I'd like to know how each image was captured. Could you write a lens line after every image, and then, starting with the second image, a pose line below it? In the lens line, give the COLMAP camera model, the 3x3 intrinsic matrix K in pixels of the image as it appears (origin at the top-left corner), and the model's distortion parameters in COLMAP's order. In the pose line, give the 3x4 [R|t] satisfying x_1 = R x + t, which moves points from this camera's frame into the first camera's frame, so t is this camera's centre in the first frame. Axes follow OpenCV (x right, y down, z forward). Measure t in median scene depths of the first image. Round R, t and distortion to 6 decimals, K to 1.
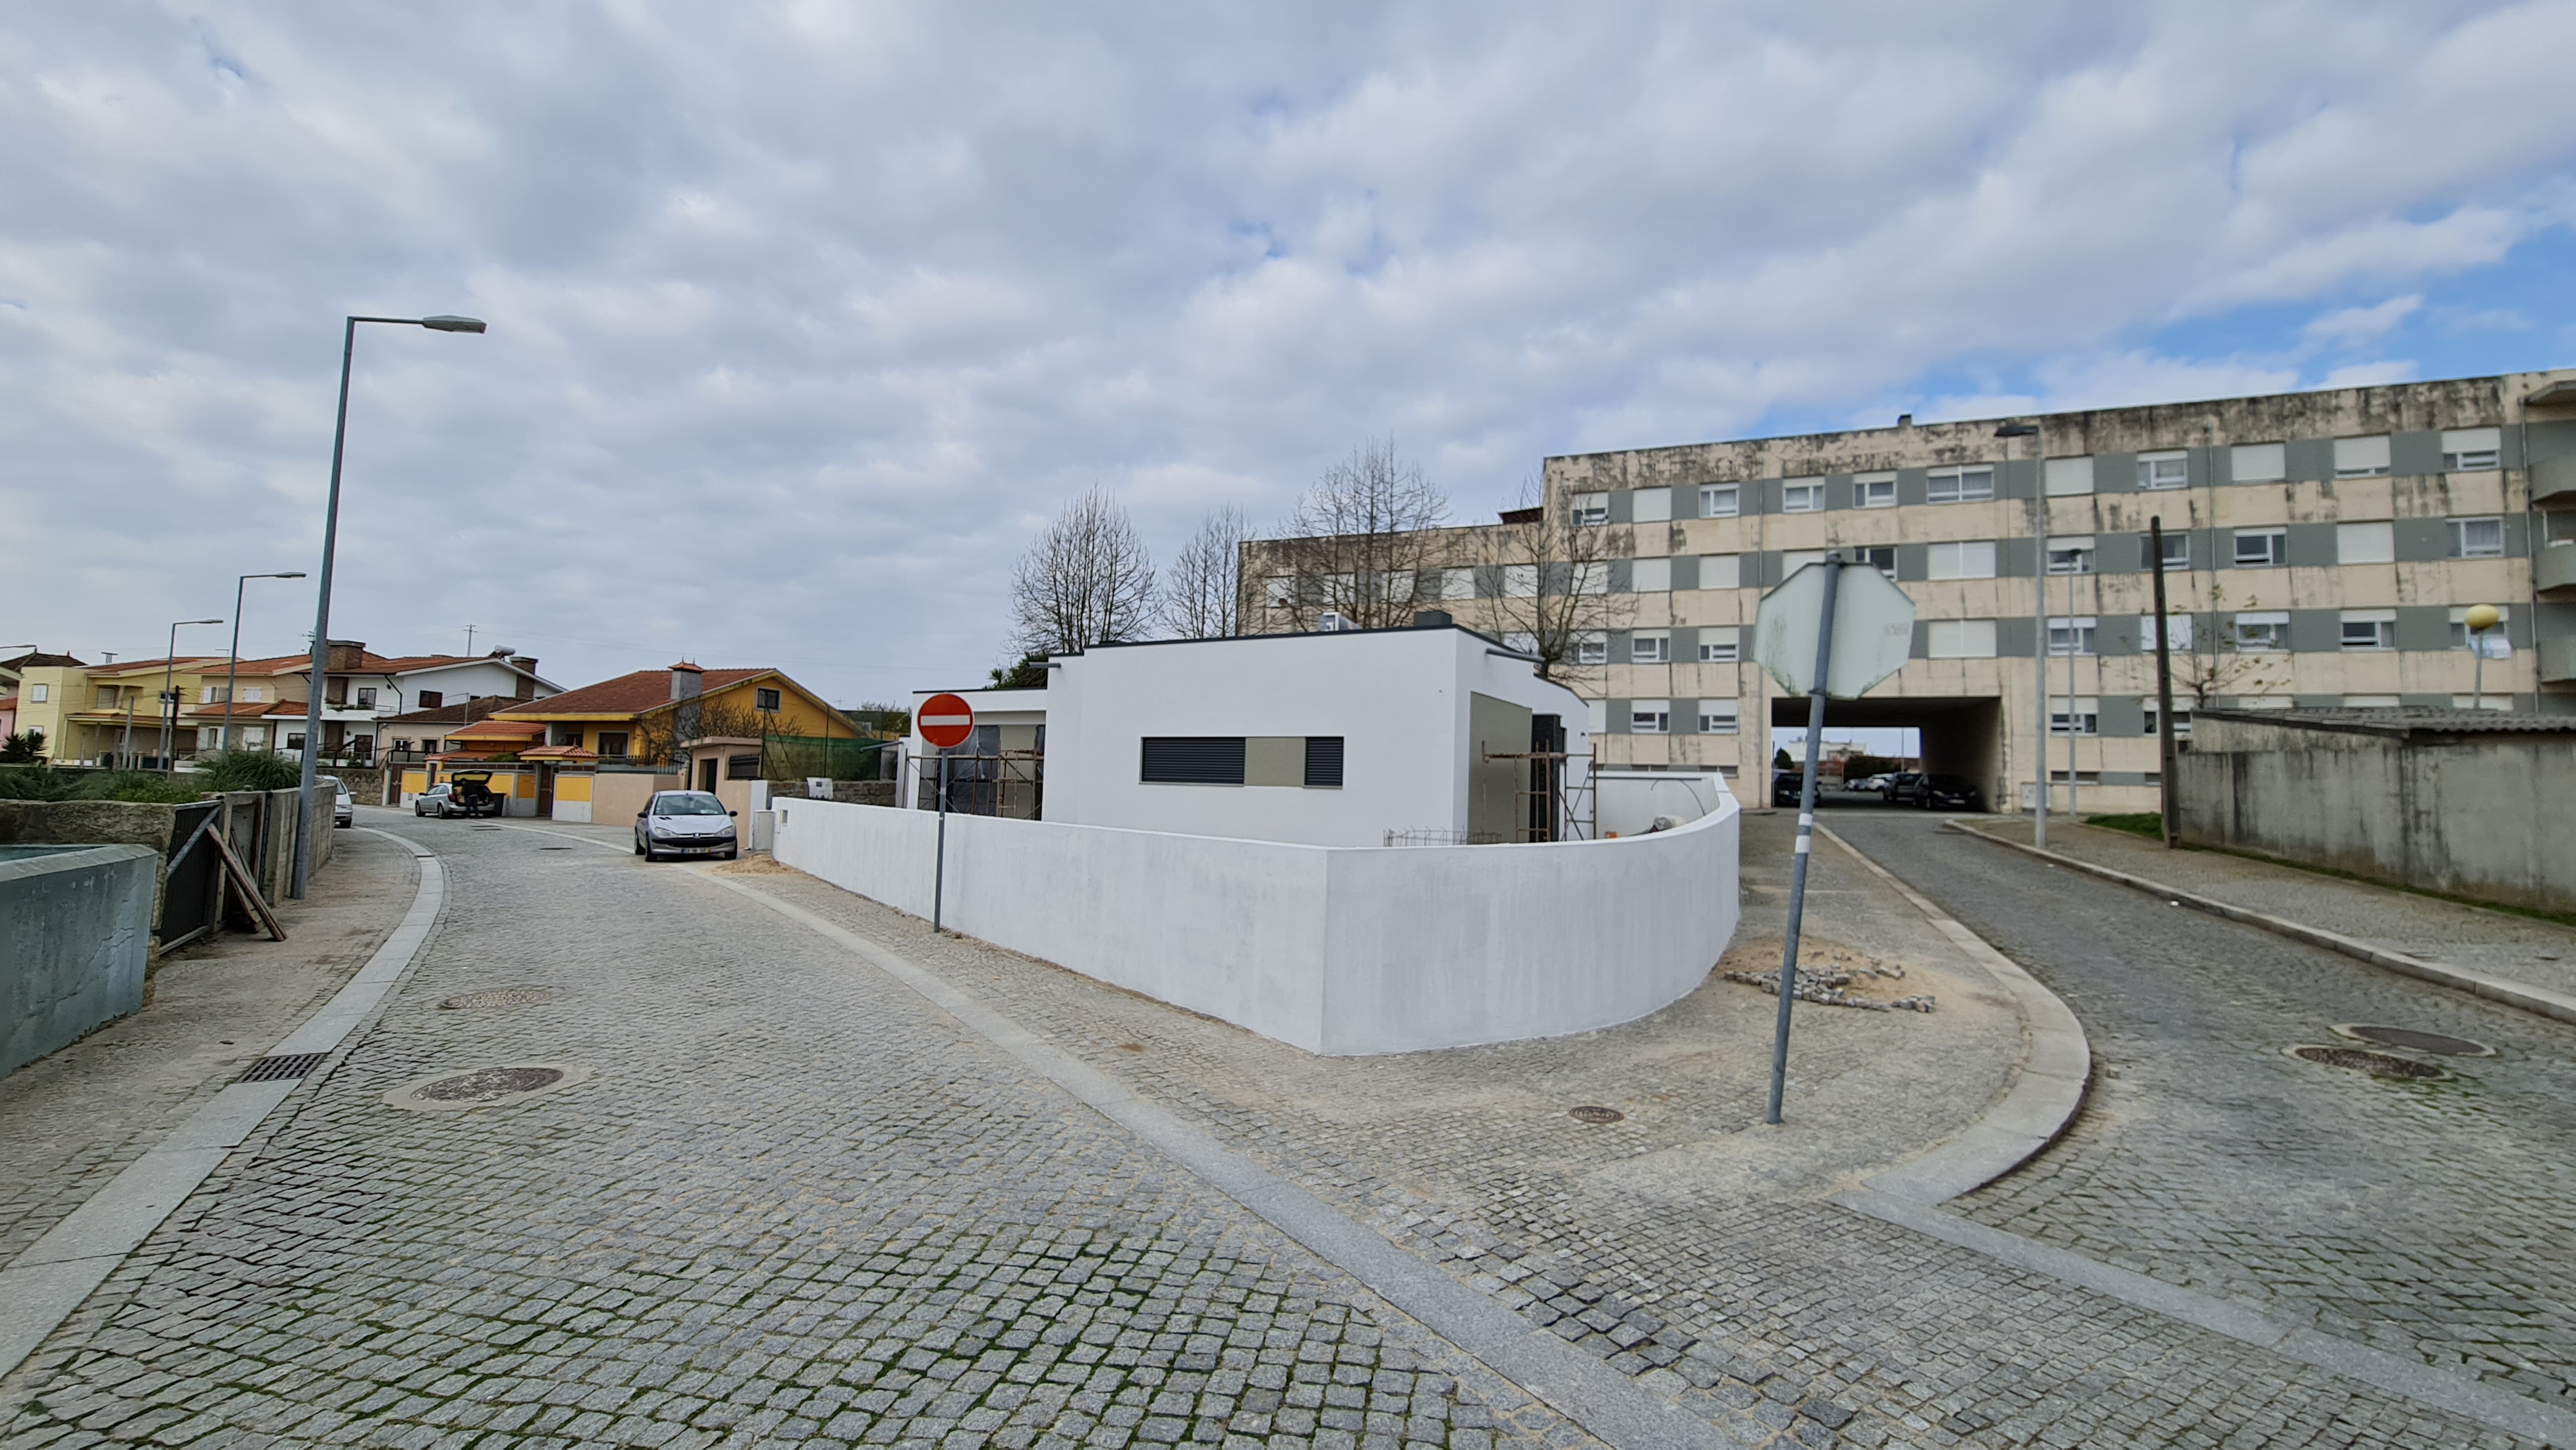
lens RADIAL K [[1063.5, 0, 1300.9], [0, 1063.5, 729.1], [0, 0, 1]] dist [-0.002453, -0.001988]
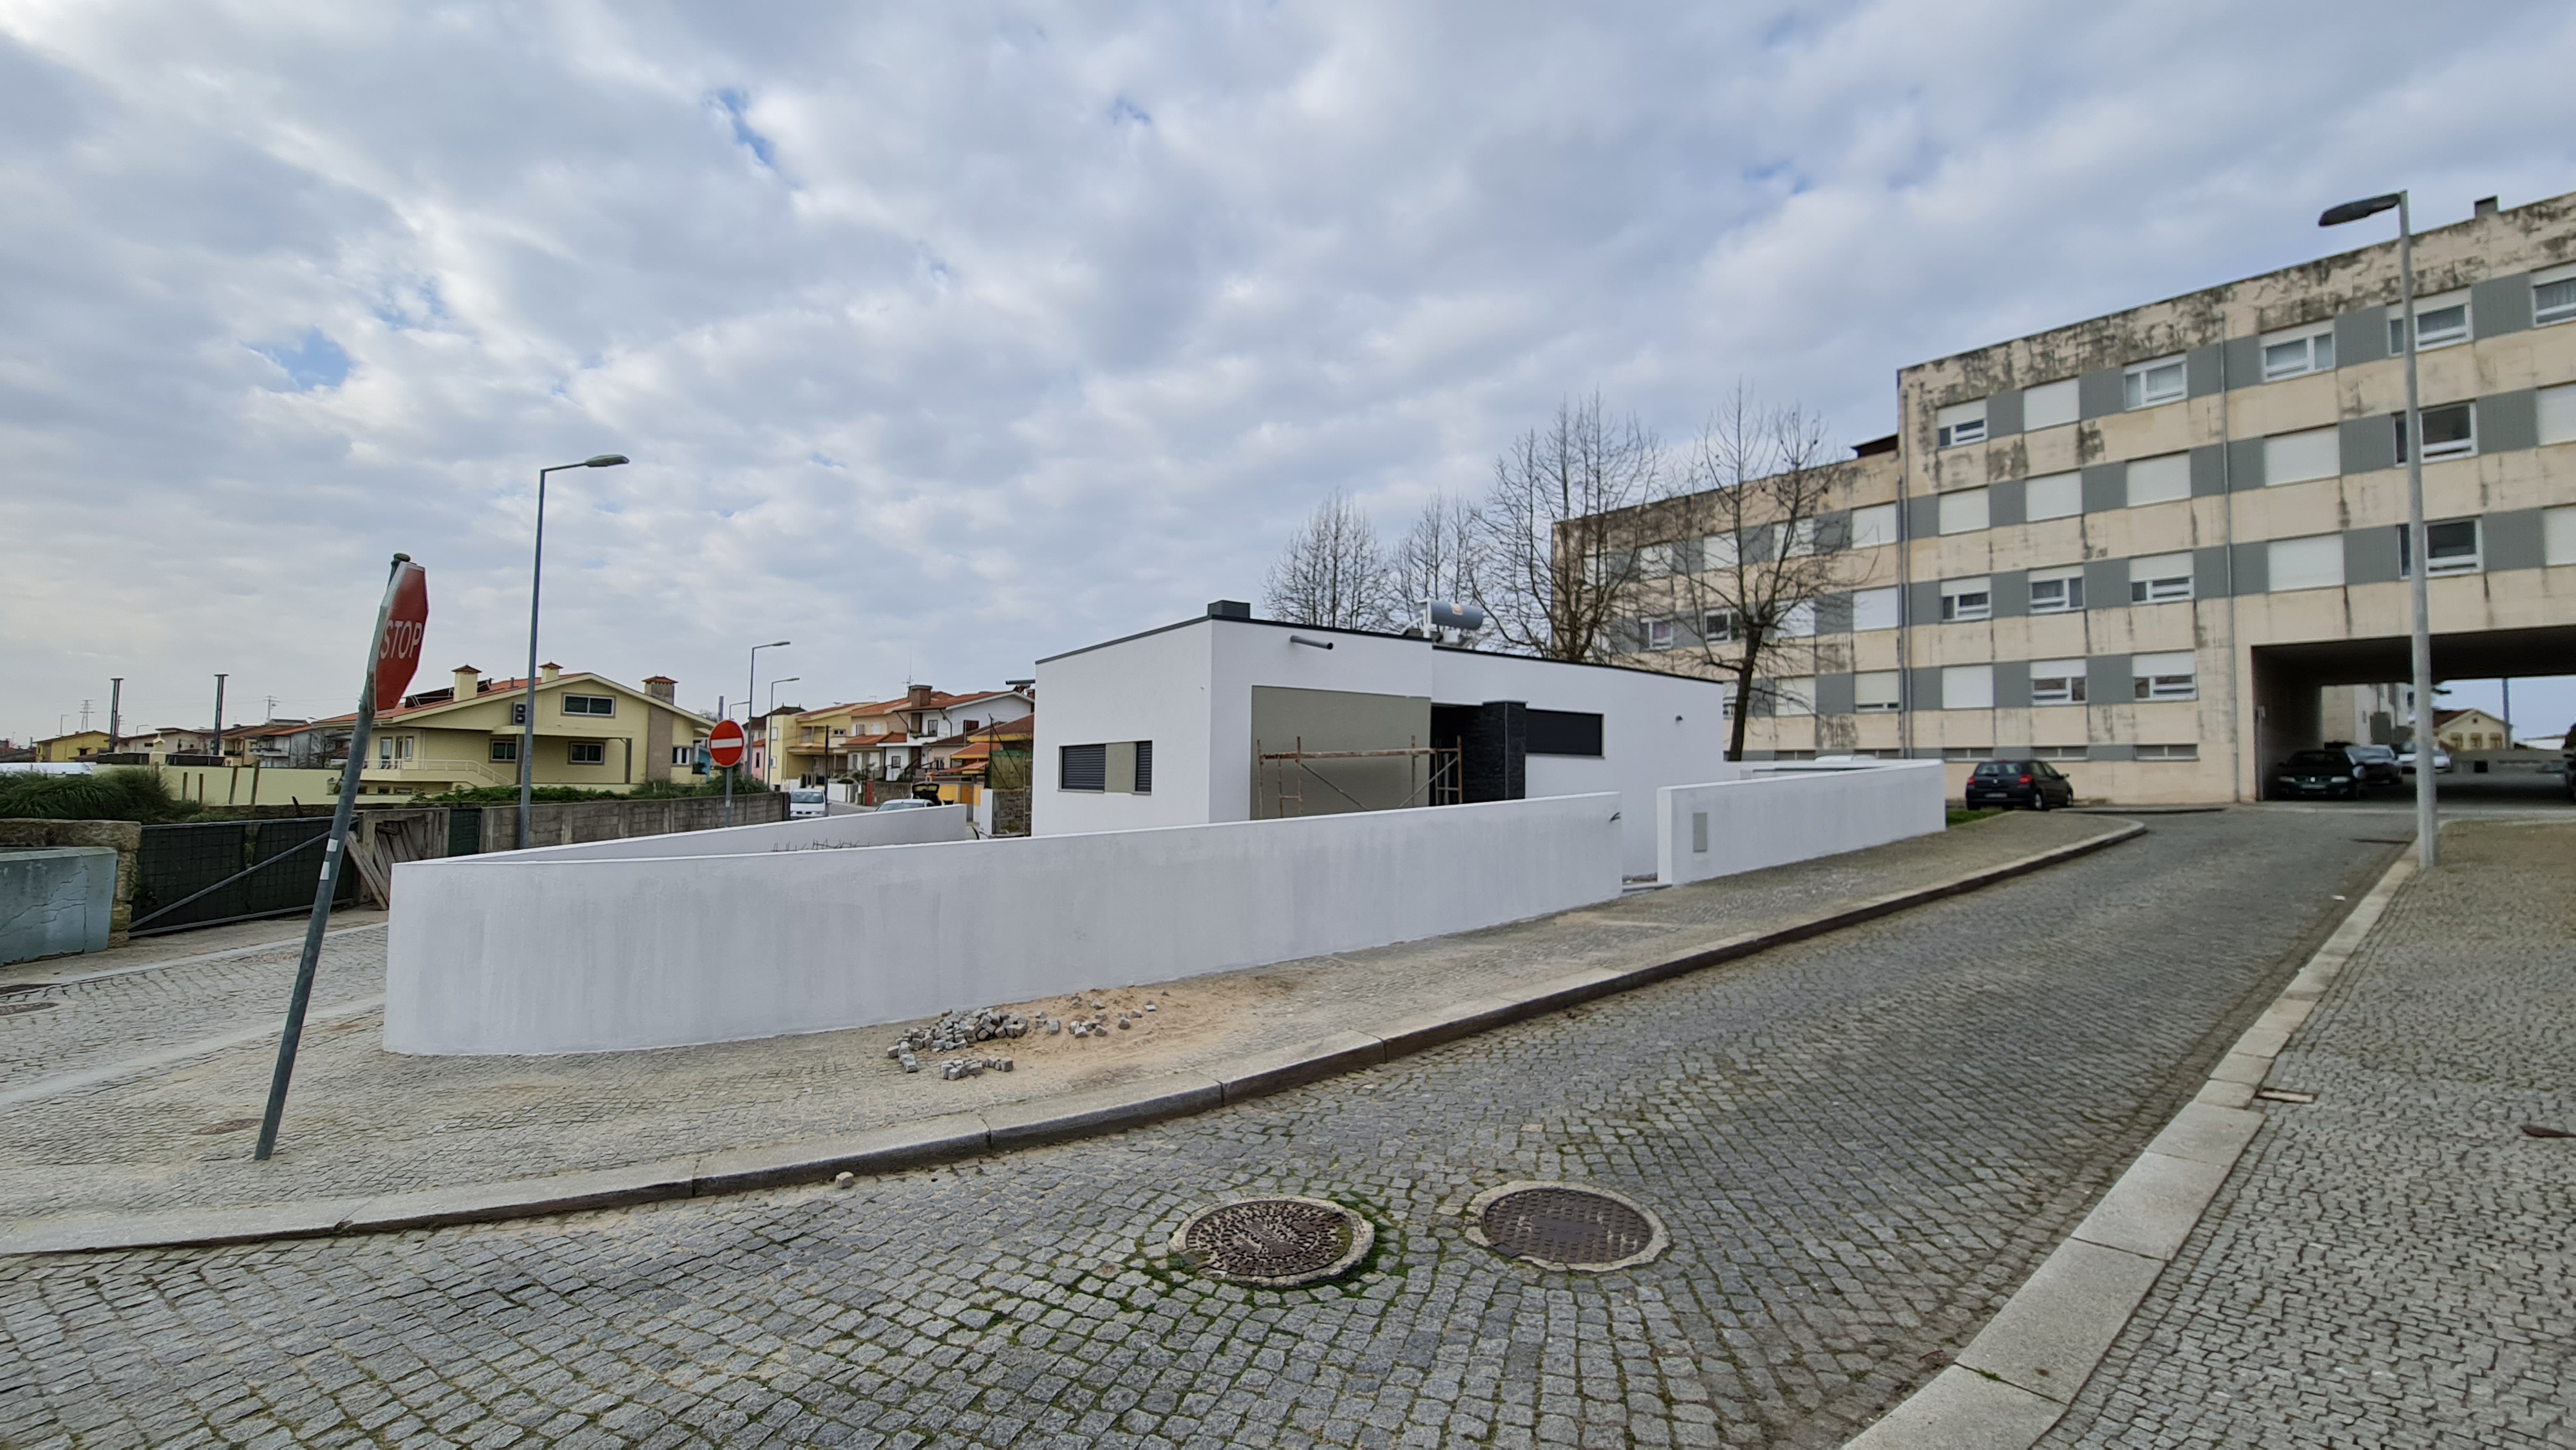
lens RADIAL K [[1063.5, 0, 1300.9], [0, 1063.5, 729.1], [0, 0, 1]] dist [-0.002453, -0.001988]
pose [[0.880535, -0.041865, -0.472130, 0.205902], [0.042866, 0.999043, -0.008641, 0.004506], [0.472040, -0.012629, 0.881487, 0.073453]]
